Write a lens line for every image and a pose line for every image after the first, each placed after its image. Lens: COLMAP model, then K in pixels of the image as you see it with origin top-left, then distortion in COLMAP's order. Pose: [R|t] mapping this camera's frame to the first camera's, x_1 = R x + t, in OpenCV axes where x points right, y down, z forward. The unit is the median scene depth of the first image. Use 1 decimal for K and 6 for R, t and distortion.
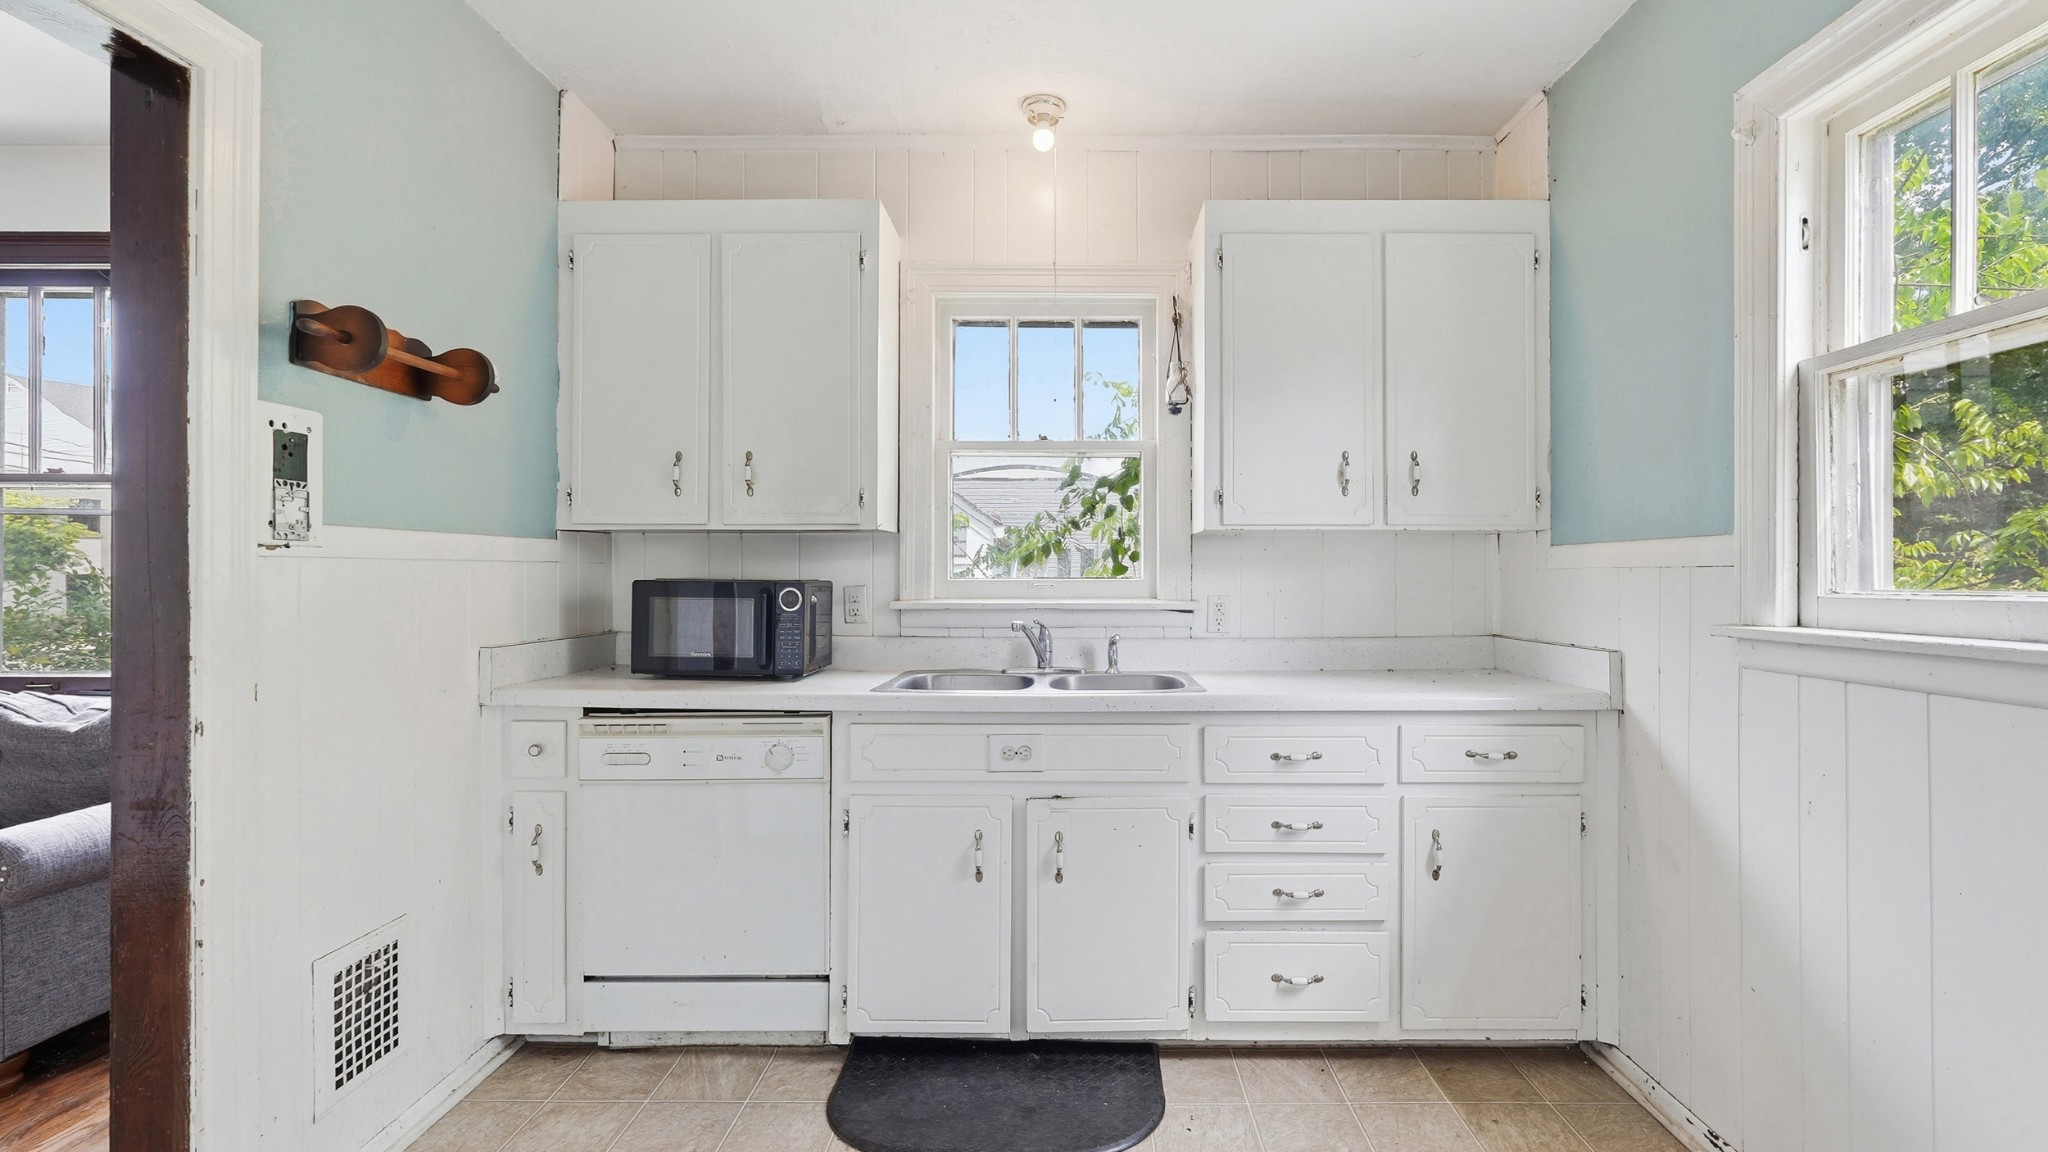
lens RADIAL K [[1000.0, 0, 1027.6], [0, 1000.0, 565.2], [0, 0, 1]] dist [-0.002653, 0.000094]
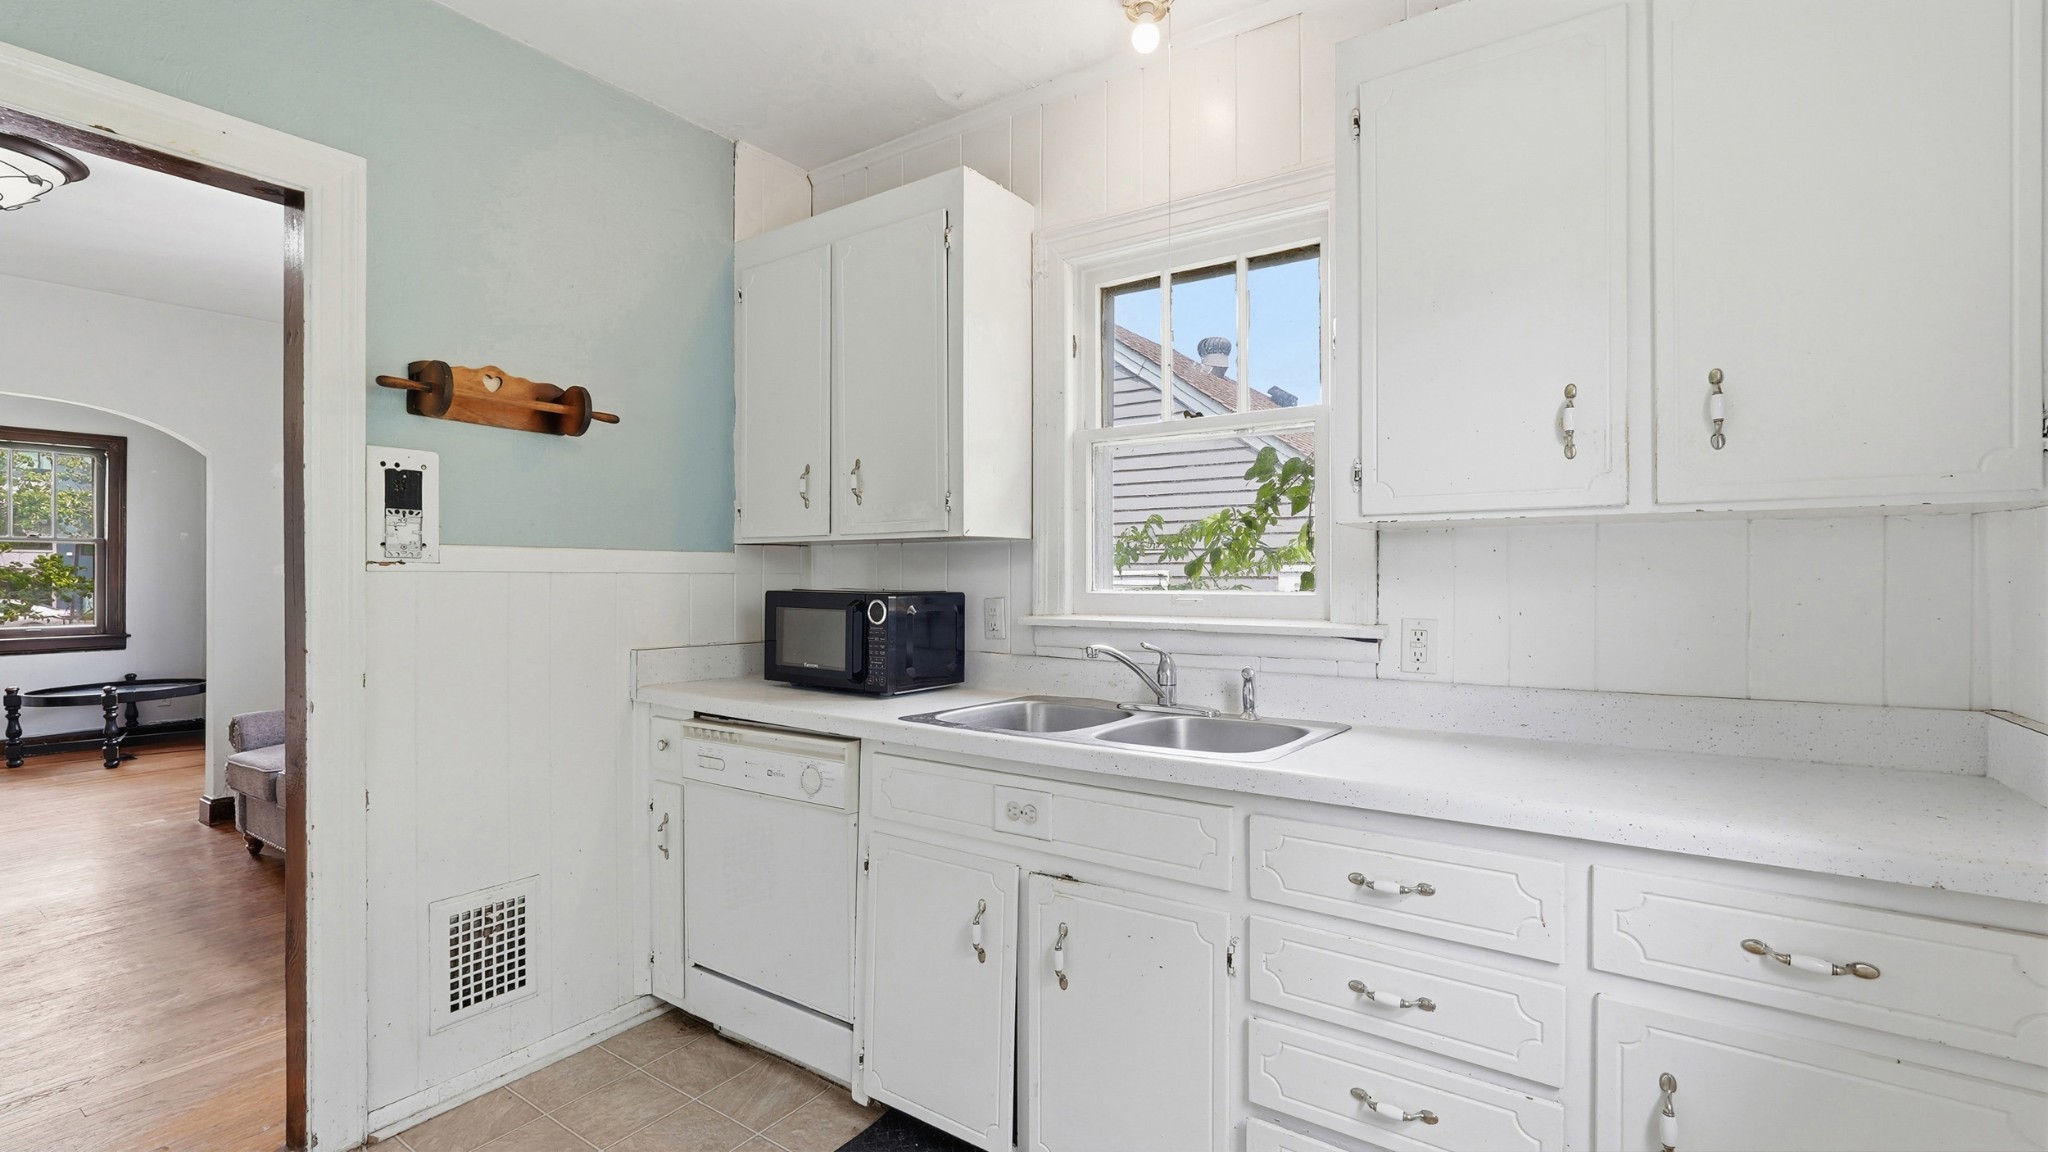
lens RADIAL K [[919.9, 0, 1024.0], [0, 919.9, 576.0], [0, 0, 1]] dist [-0.010346, 0.009312]
pose [[0.811493, -0.001218, -0.584361, 0.416803], [0.003583, 0.999989, 0.002892, -0.002417], [0.584352, -0.004441, 0.811489, 0.406953]]
